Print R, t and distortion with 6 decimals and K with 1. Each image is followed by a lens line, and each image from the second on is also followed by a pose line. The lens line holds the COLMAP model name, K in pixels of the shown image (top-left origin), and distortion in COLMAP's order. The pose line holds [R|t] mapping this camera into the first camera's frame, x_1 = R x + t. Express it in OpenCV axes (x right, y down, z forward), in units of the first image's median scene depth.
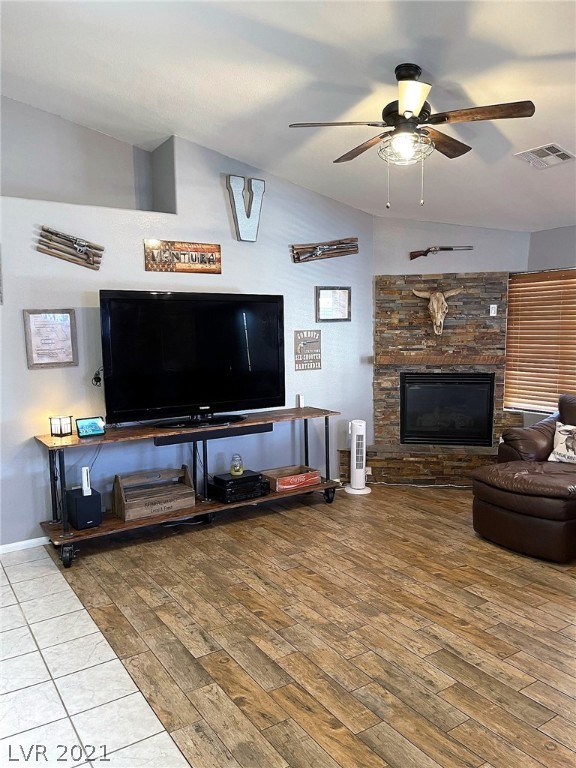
lens RADIAL K [[590.0, 0, 297.7], [0, 590.0, 400.9], [0, 0, 1]] dist [0.029336, -0.021245]
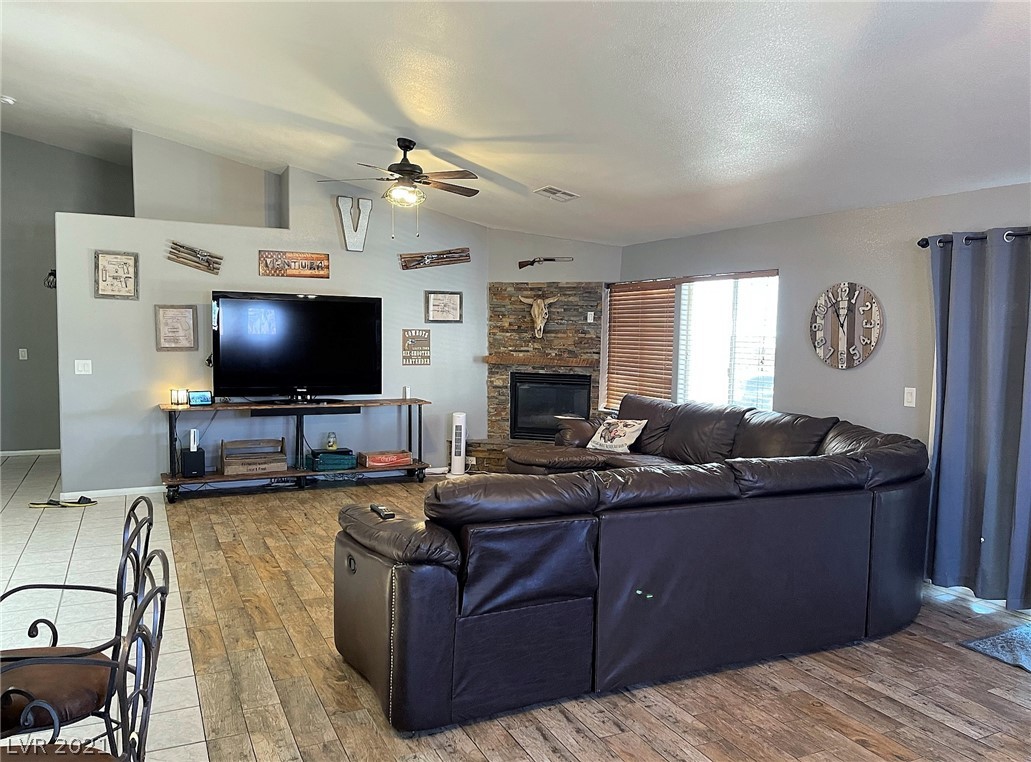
lens RADIAL K [[792.0, 0, 543.3], [0, 792.0, 408.7], [0, 0, 1]] dist [0.029336, -0.021245]
pose [[0.992971, 0.042088, -0.110622, 0.480908], [-0.045407, 0.998586, -0.027659, 0.067826], [0.109301, 0.032488, 0.993478, -0.516464]]
